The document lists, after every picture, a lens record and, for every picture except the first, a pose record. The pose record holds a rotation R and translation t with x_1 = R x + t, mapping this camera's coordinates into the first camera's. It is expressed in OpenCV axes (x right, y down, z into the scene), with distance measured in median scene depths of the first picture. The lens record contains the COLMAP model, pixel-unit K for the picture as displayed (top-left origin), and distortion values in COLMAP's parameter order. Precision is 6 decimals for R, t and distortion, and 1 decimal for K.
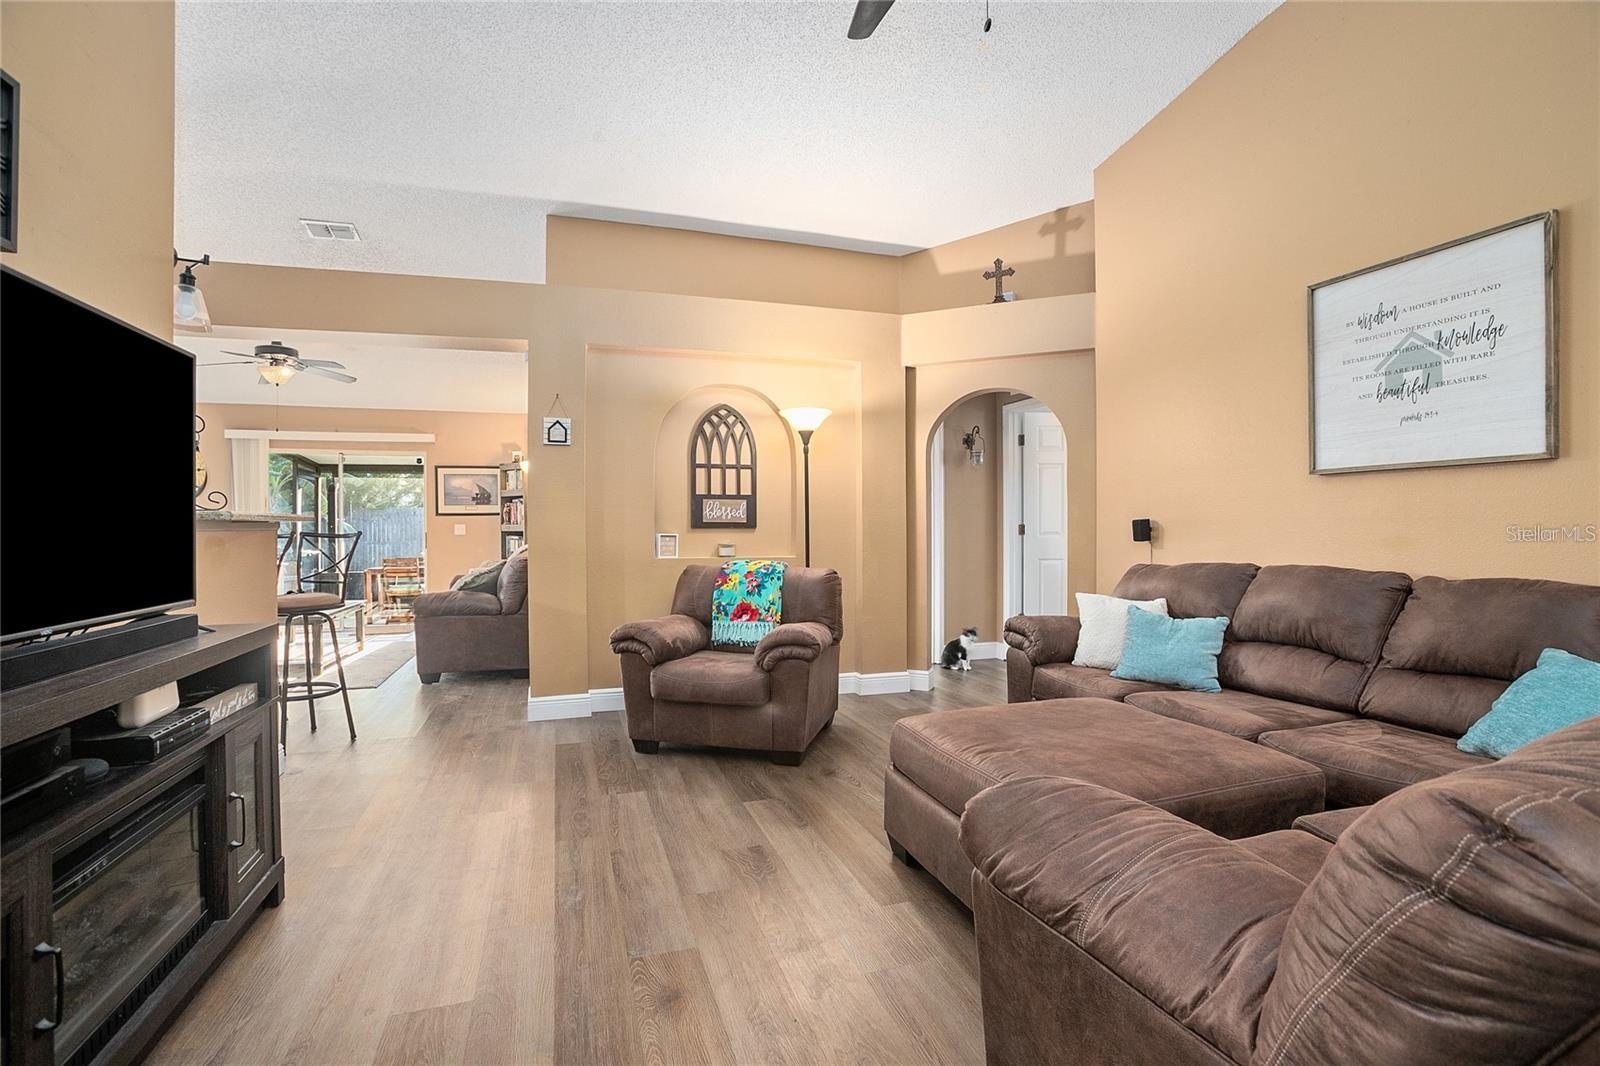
lens RADIAL K [[727.9, 0, 791.9], [0, 727.9, 532.3], [0, 0, 1]] dist [-0.044122, 0.002408]
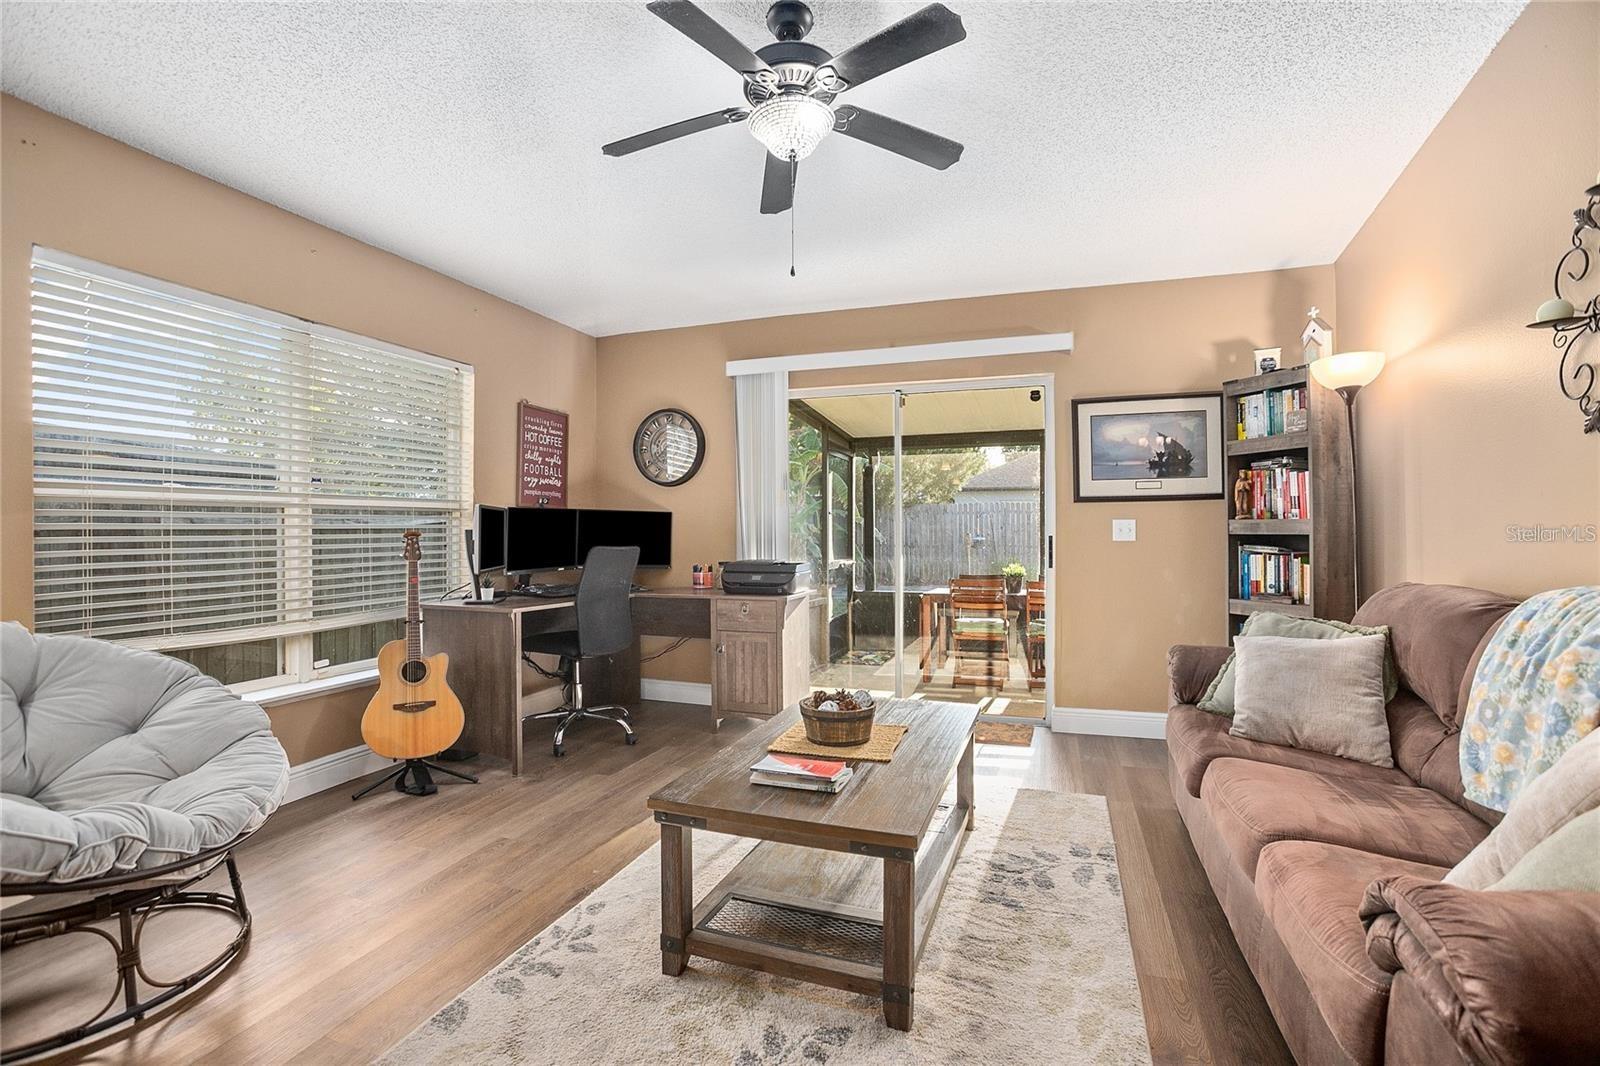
lens RADIAL K [[727.9, 0, 795.5], [0, 727.9, 534.5], [0, 0, 1]] dist [-0.044122, 0.002408]
pose [[0.805410, 0.006109, -0.592687, -0.384054], [-0.005057, 0.999981, 0.003435, -0.002033], [0.592697, 0.000231, 0.805426, 0.531798]]
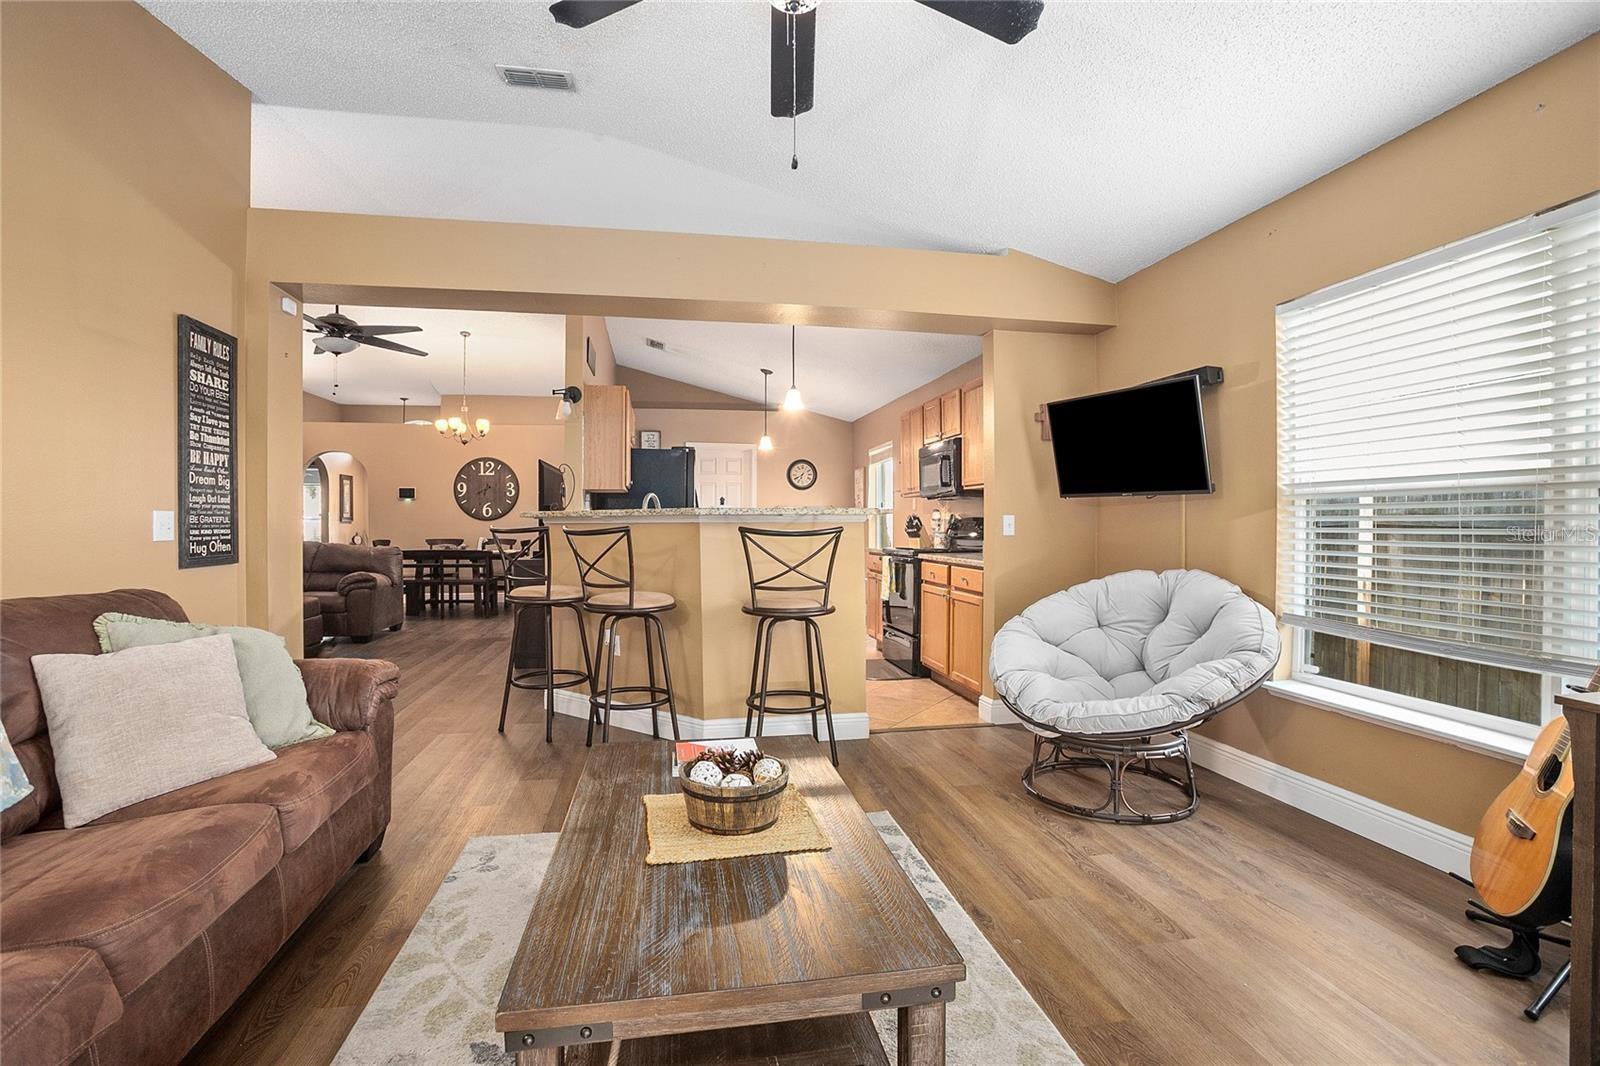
lens RADIAL K [[727.9, 0, 796.3], [0, 727.9, 524.7], [0, 0, 1]] dist [-0.044122, 0.002408]
pose [[-0.993044, 0.004672, 0.117649, -0.596556], [0.005485, 0.999963, 0.006583, -0.004317], [-0.117614, 0.007183, -0.993033, 1.005181]]
